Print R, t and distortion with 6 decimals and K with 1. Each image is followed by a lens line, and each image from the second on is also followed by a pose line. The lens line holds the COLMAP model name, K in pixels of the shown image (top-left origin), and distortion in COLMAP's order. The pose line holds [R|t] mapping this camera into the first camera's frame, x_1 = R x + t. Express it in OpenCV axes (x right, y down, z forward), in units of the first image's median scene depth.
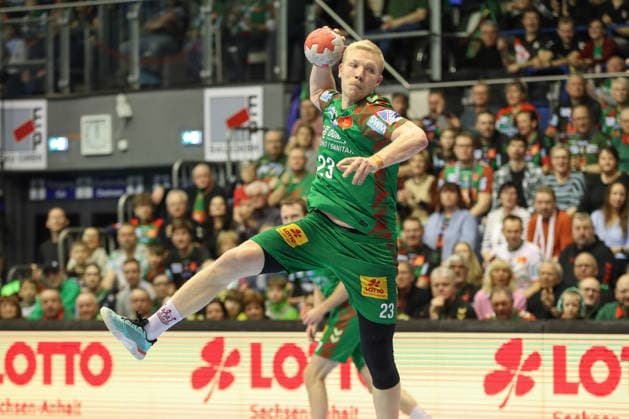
lens RADIAL K [[4036.0, 0, 314.5], [0, 4036.0, 209.5], [0, 0, 1]] dist [-0.073469, 36.923777]
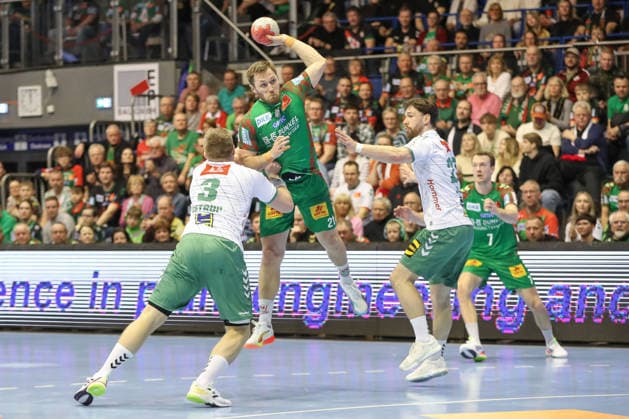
lens RADIAL K [[3543.7, 0, 314.5], [0, 3543.7, 209.5], [0, 0, 1]] dist [-0.106382, 4.494132]
pose [[0.999533, -0.004438, 0.030234, 0.002434], [0.004013, 0.999893, 0.014099, 0.000541], [-0.030293, -0.013971, 0.999443, -0.133400]]
